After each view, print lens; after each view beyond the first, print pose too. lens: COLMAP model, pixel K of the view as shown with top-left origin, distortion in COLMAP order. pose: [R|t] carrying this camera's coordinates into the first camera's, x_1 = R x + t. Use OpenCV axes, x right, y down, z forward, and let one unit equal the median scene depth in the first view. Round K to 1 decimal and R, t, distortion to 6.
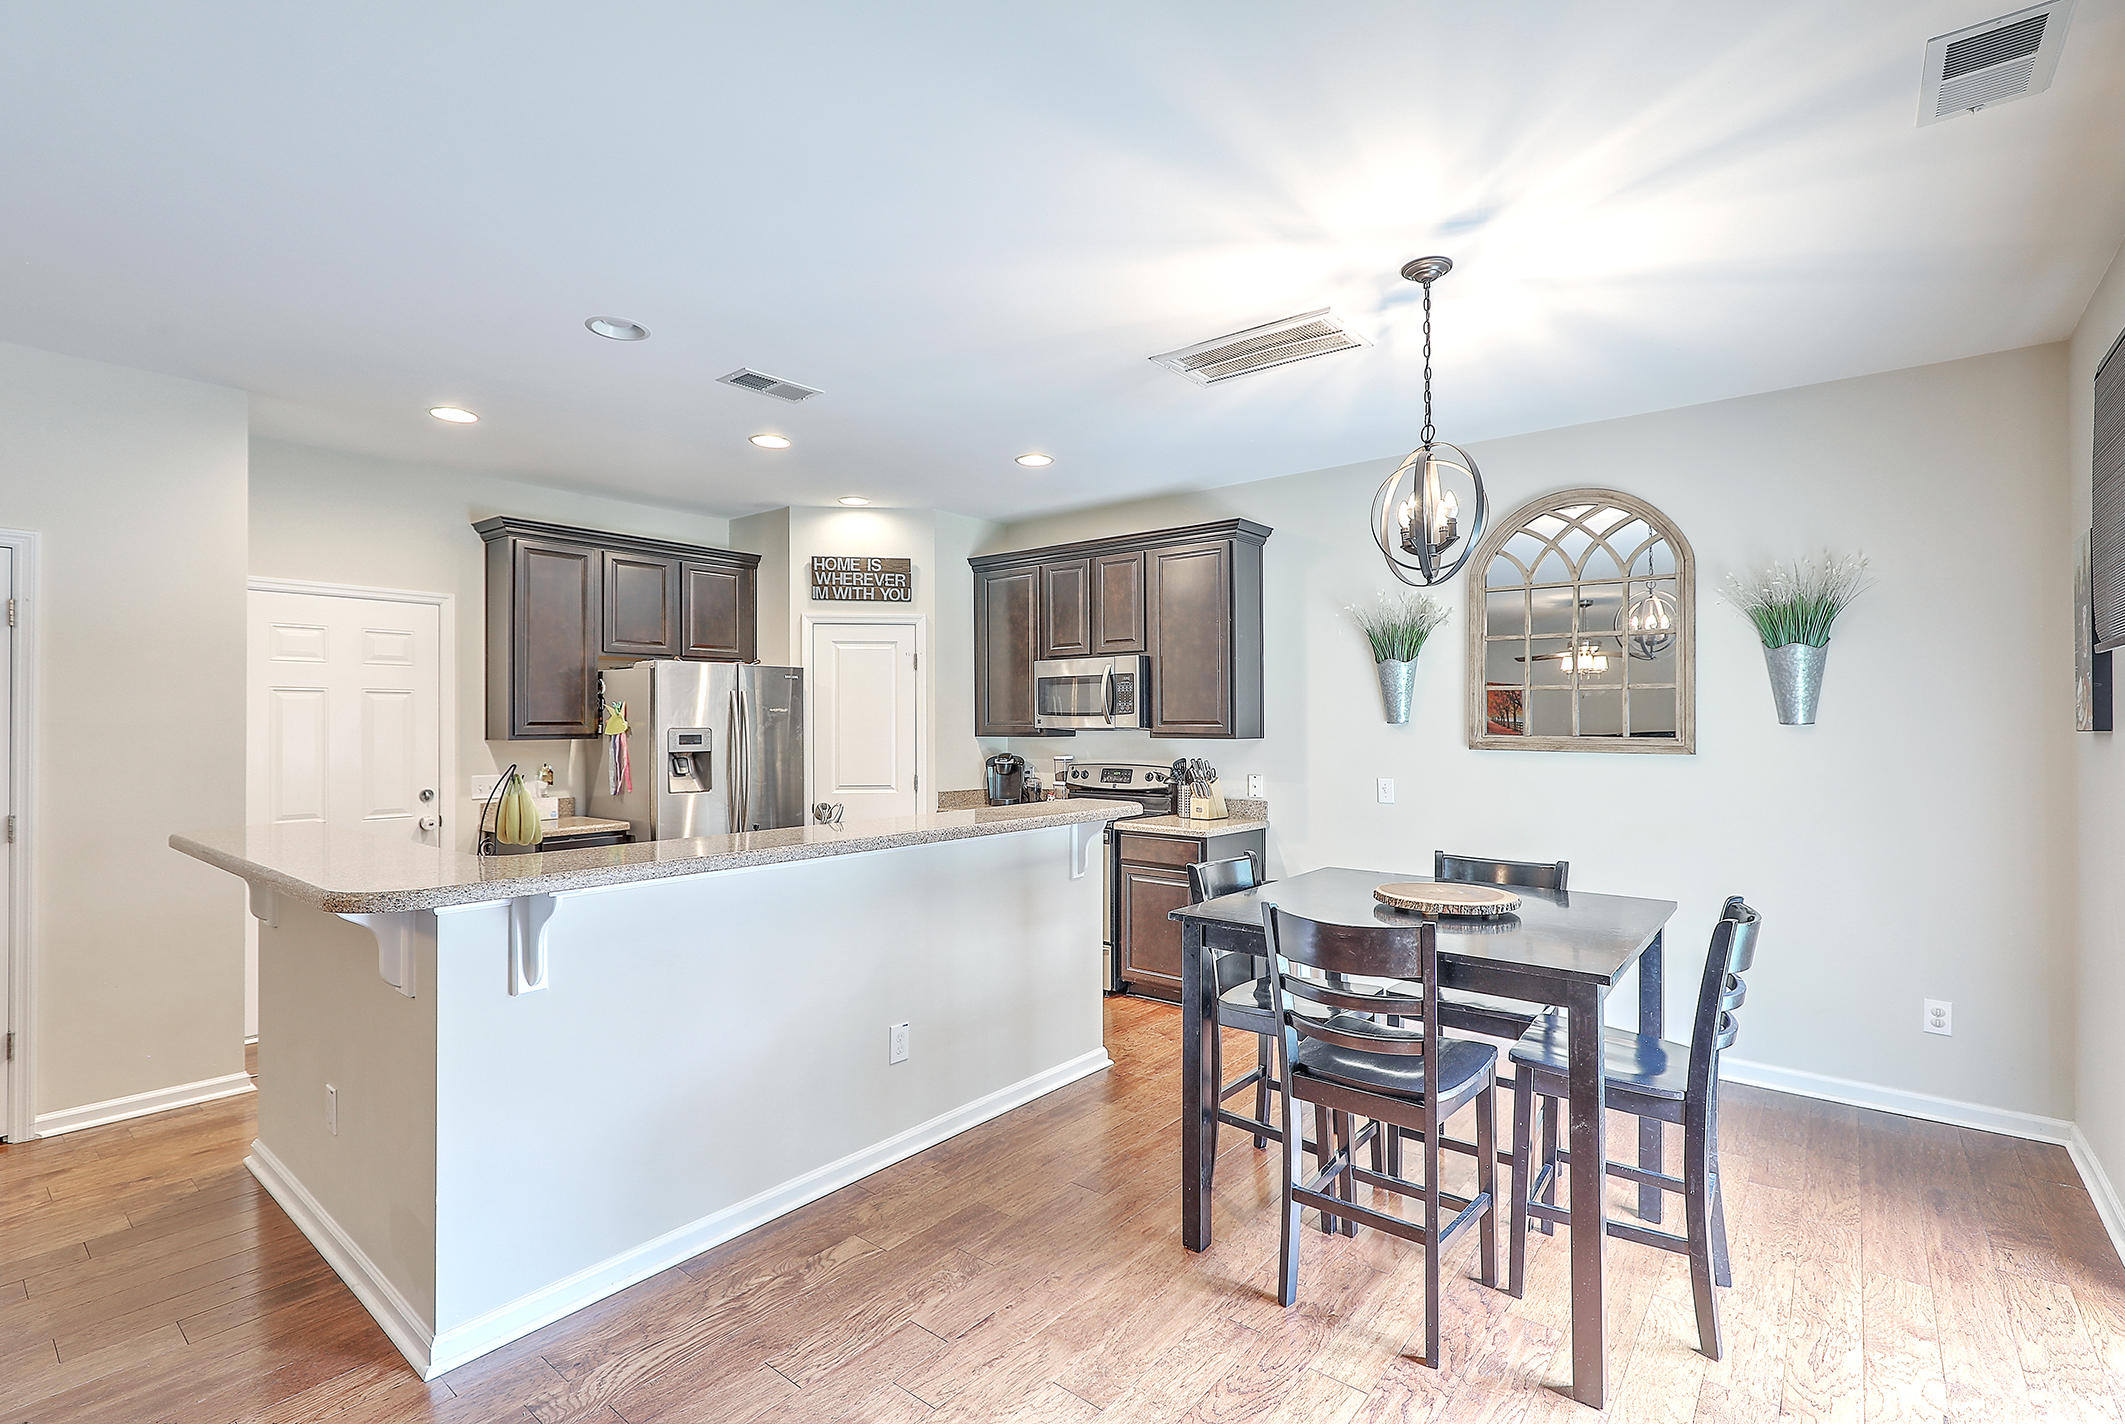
lens RADIAL K [[972.6, 0, 1052.7], [0, 972.6, 697.3], [0, 0, 1]] dist [0.007902, -0.001802]
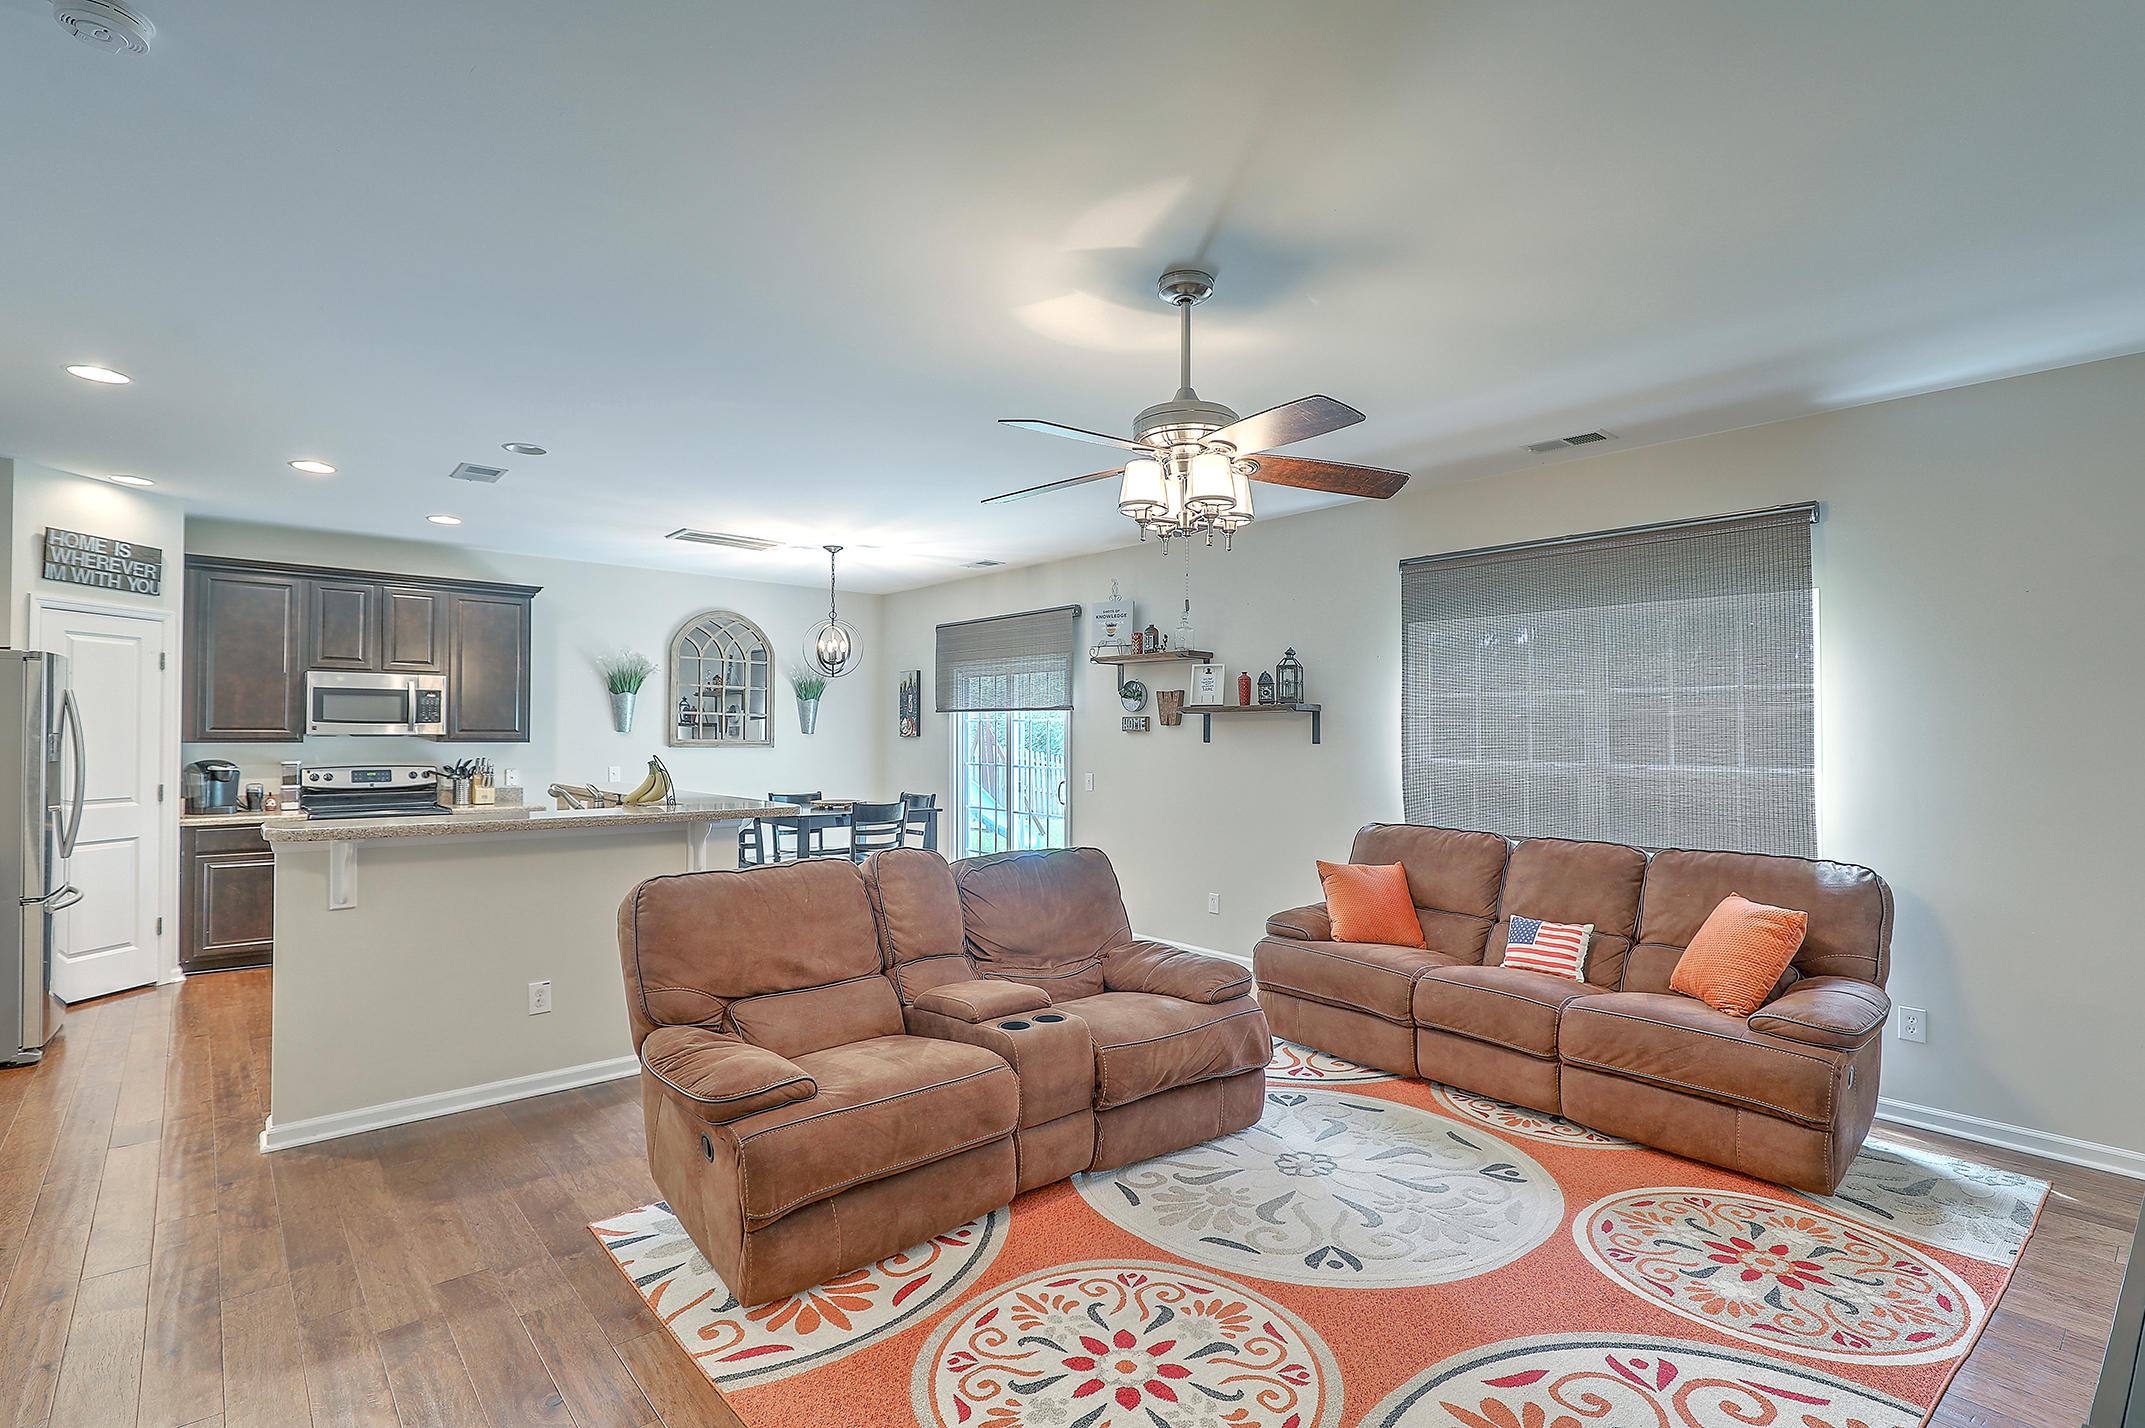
lens RADIAL K [[1004.7, 0, 1069.0], [0, 1004.7, 719.6], [0, 0, 1]] dist [0.007171, -0.002434]
pose [[0.154386, 0.016982, 0.987865, -1.076993], [-0.032998, 0.999383, -0.012023, 0.001069], [-0.987459, -0.030742, 0.154851, 0.005558]]
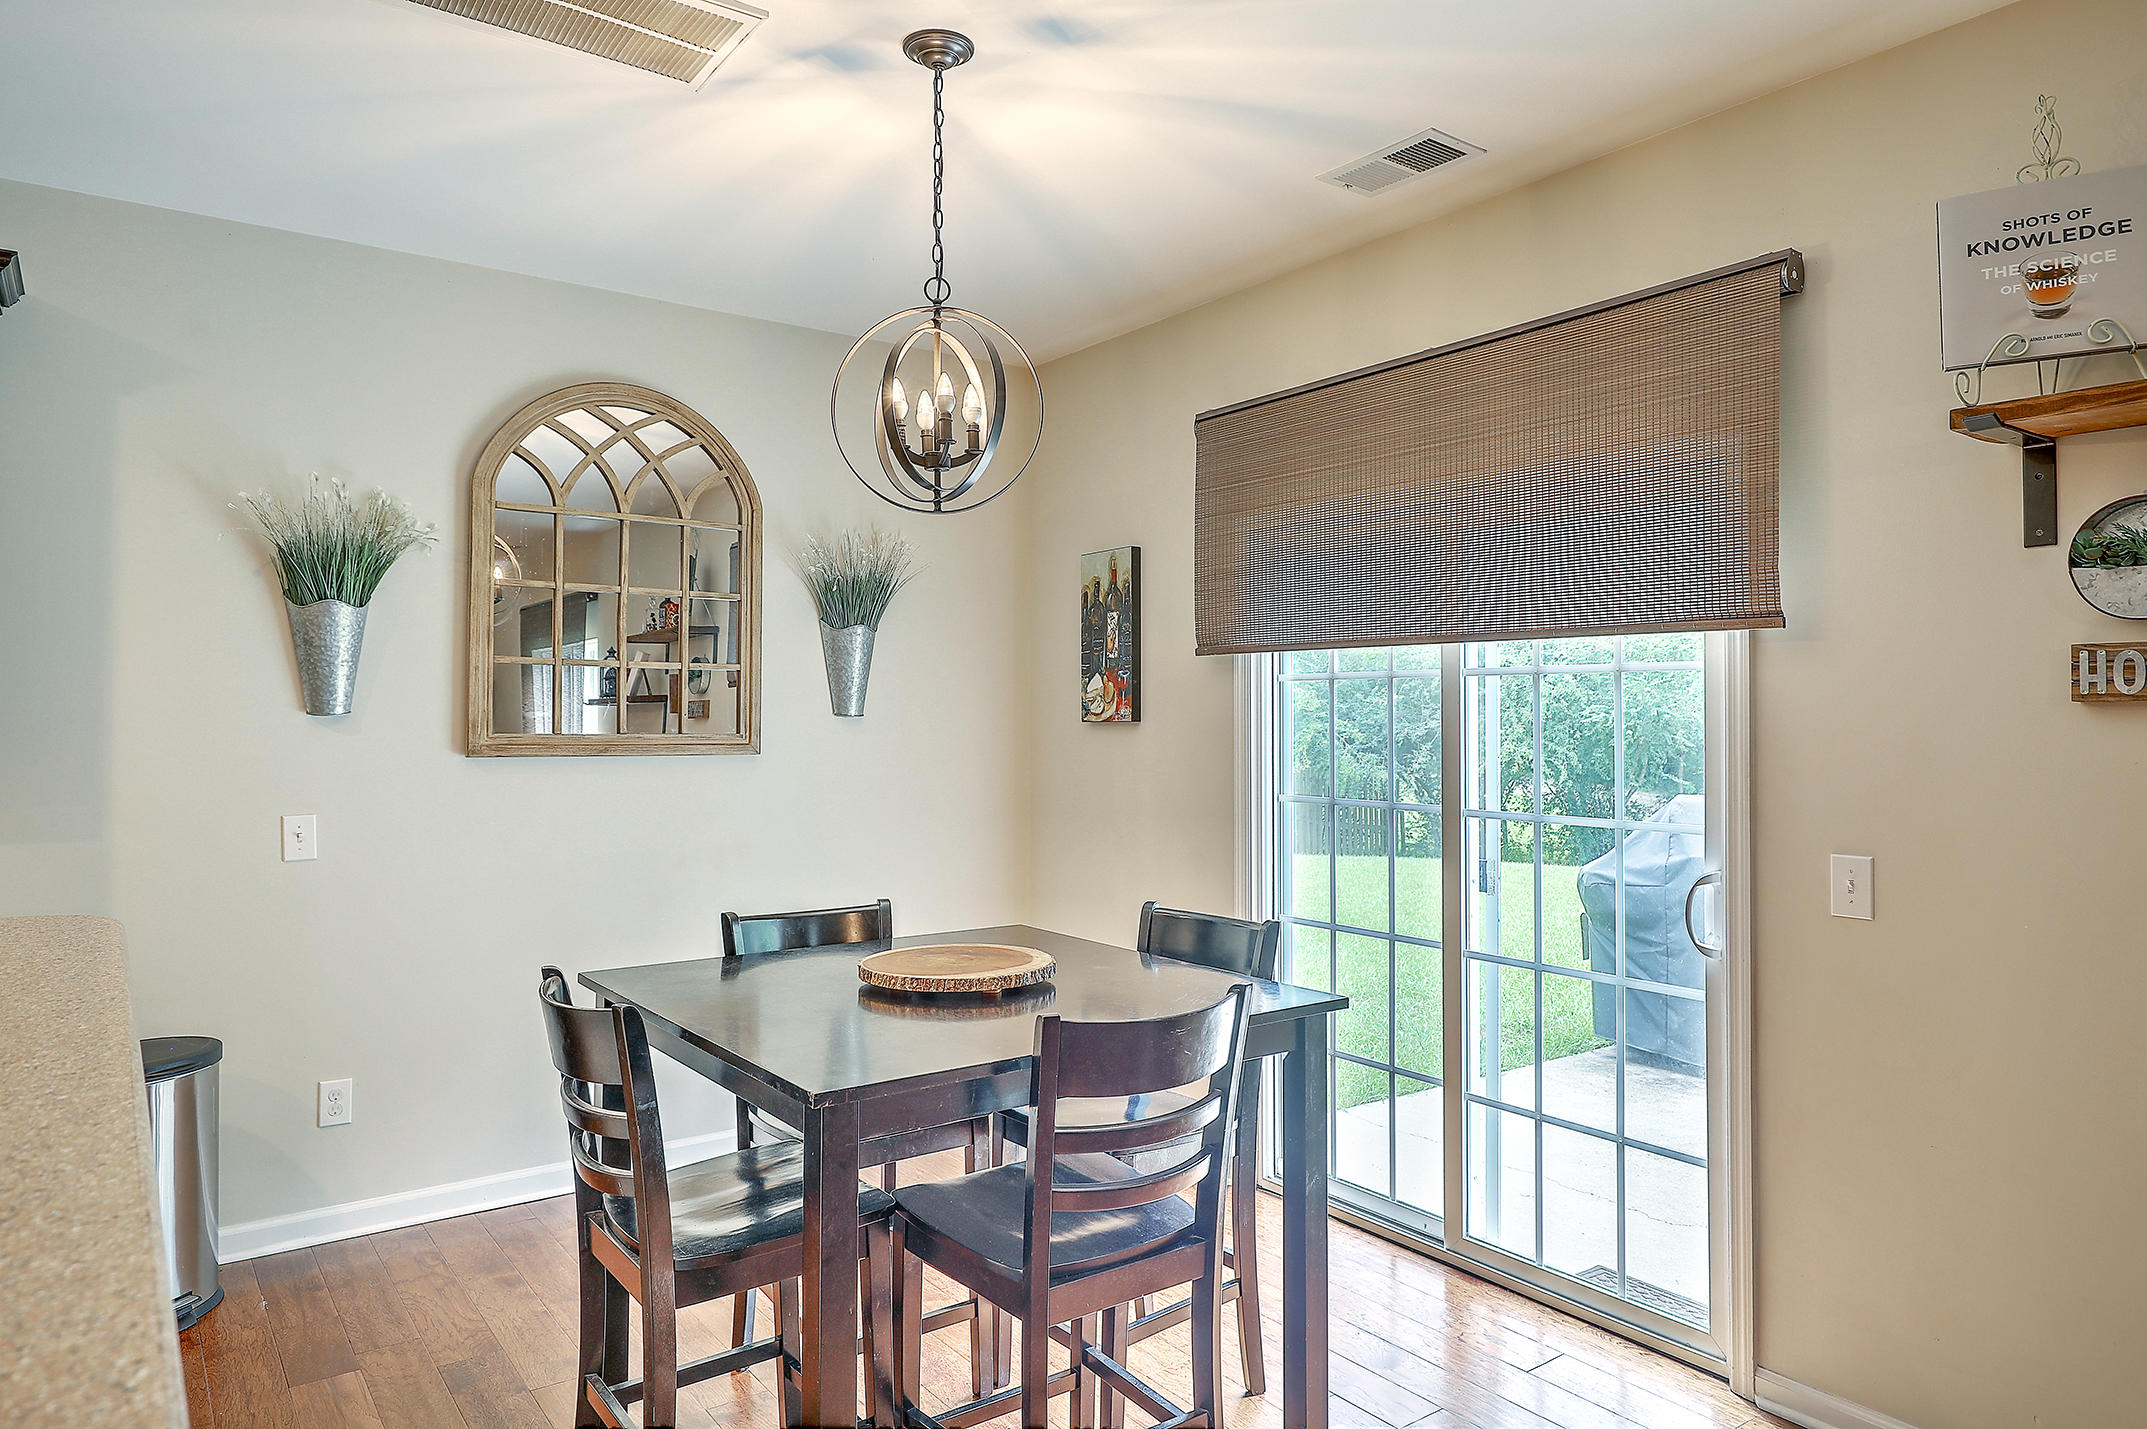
lens RADIAL K [[1352.1, 0, 1059.9], [0, 1352.1, 699.2], [0, 0, 1]] dist [-0.001843, 0.001588]
pose [[0.248765, 0.011413, 0.968497, -0.267349], [-0.028353, 0.999588, -0.004497, 0.008538], [-0.968149, -0.026341, 0.248986, 0.358730]]
